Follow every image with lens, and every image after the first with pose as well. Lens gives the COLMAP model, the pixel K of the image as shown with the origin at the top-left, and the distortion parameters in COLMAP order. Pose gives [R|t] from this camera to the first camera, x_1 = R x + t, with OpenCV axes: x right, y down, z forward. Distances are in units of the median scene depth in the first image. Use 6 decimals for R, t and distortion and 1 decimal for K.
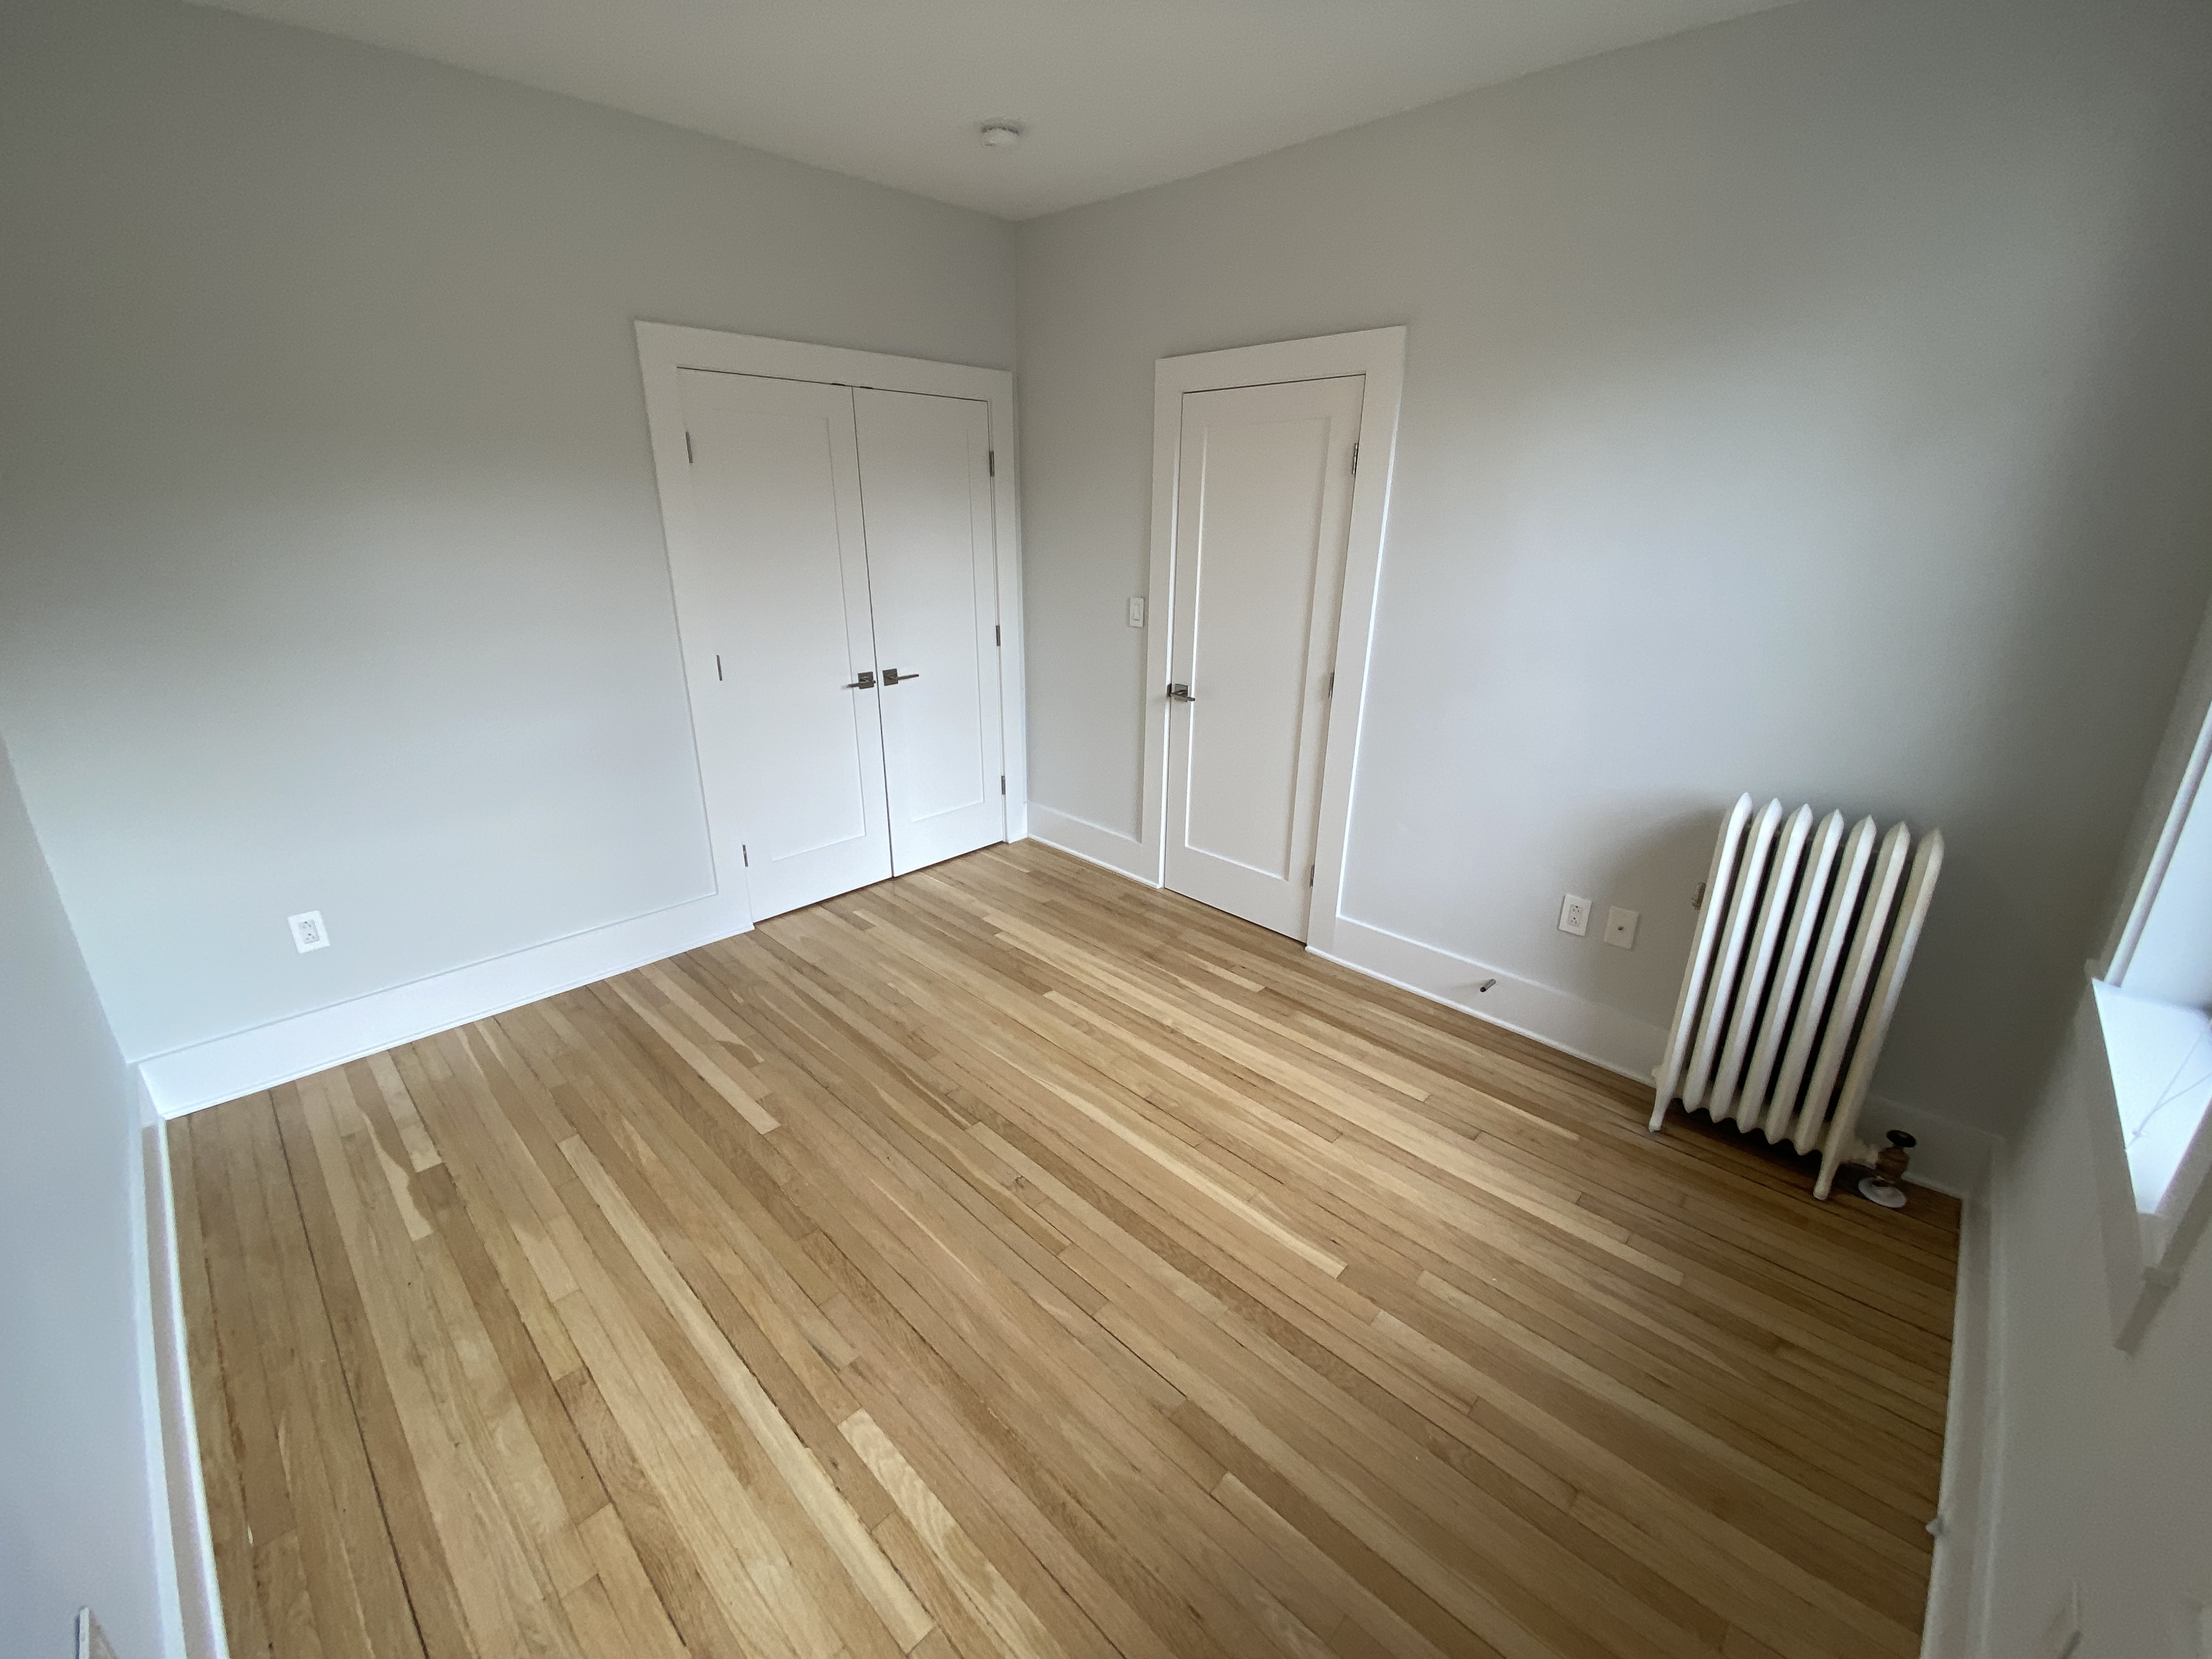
lens RADIAL K [[893.7, 0, 1092.8], [0, 893.7, 795.1], [0, 0, 1]] dist [0.023790, -0.018637]
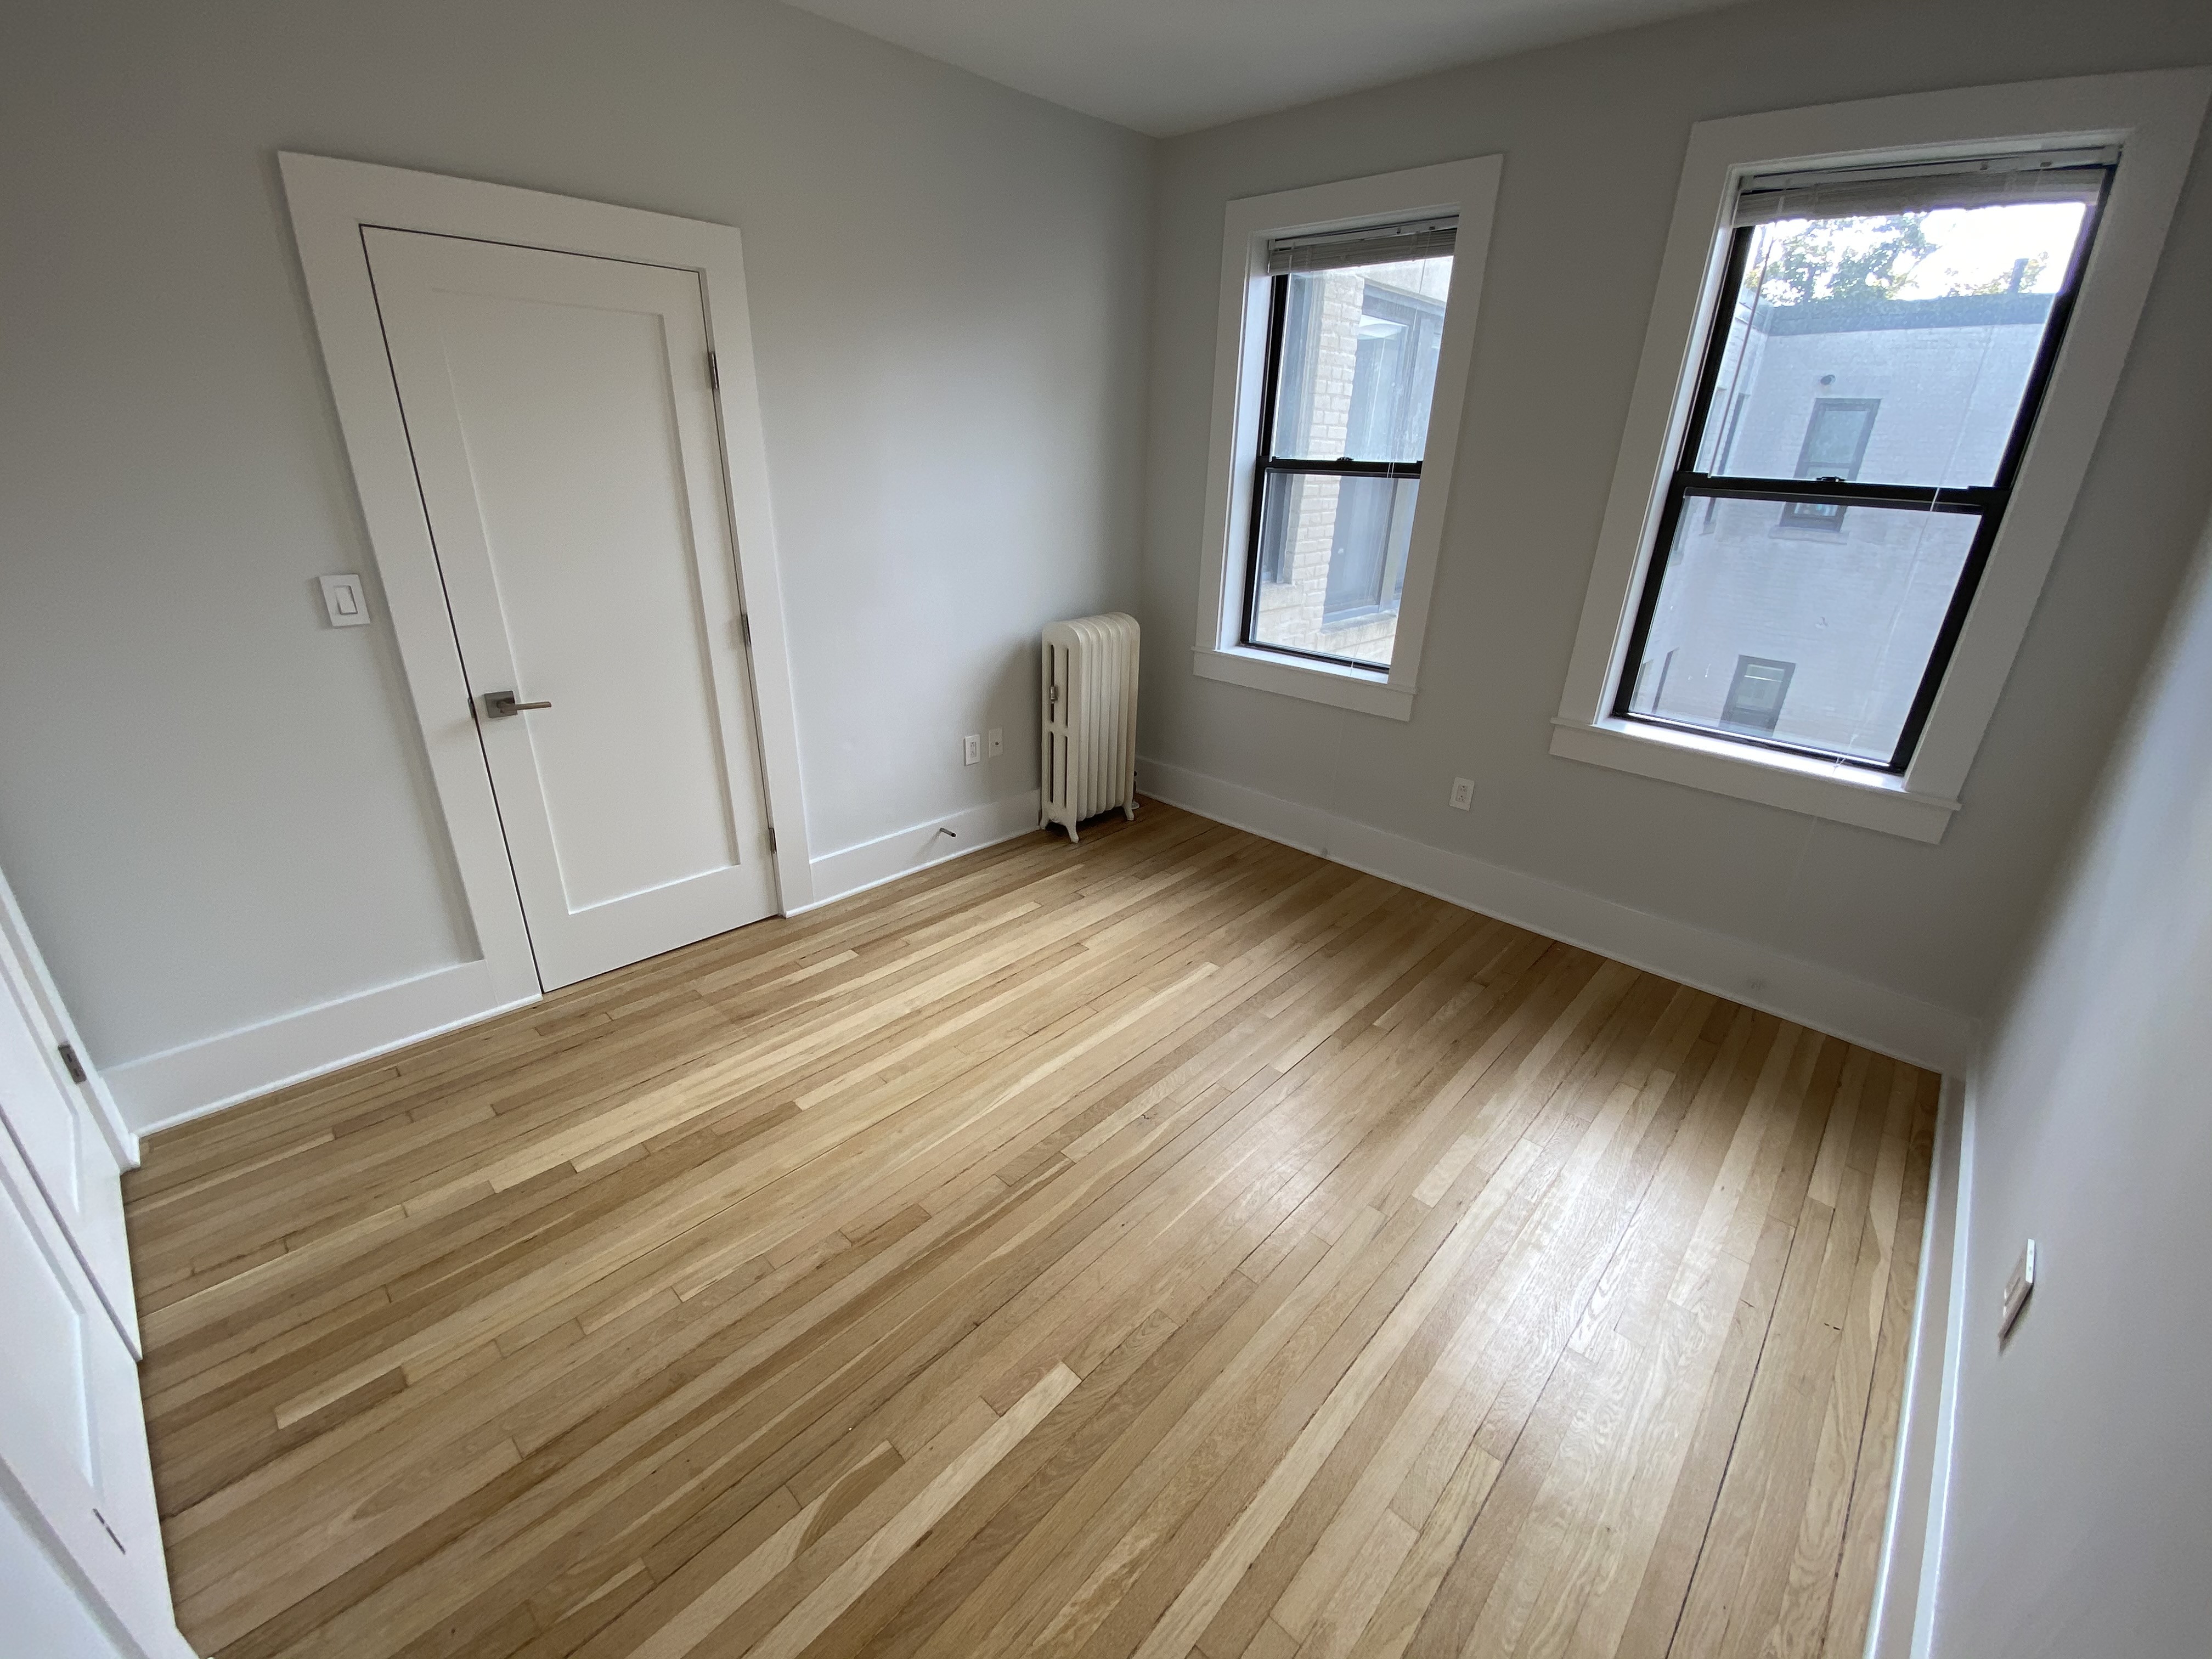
lens RADIAL K [[893.7, 0, 1102.1], [0, 893.7, 820.8], [0, 0, 1]] dist [0.023790, -0.018637]
pose [[-0.013125, -0.392039, 0.919855, -0.785045], [0.282189, 0.881088, 0.379543, -0.238298], [-0.959269, 0.264555, 0.099065, 0.759953]]
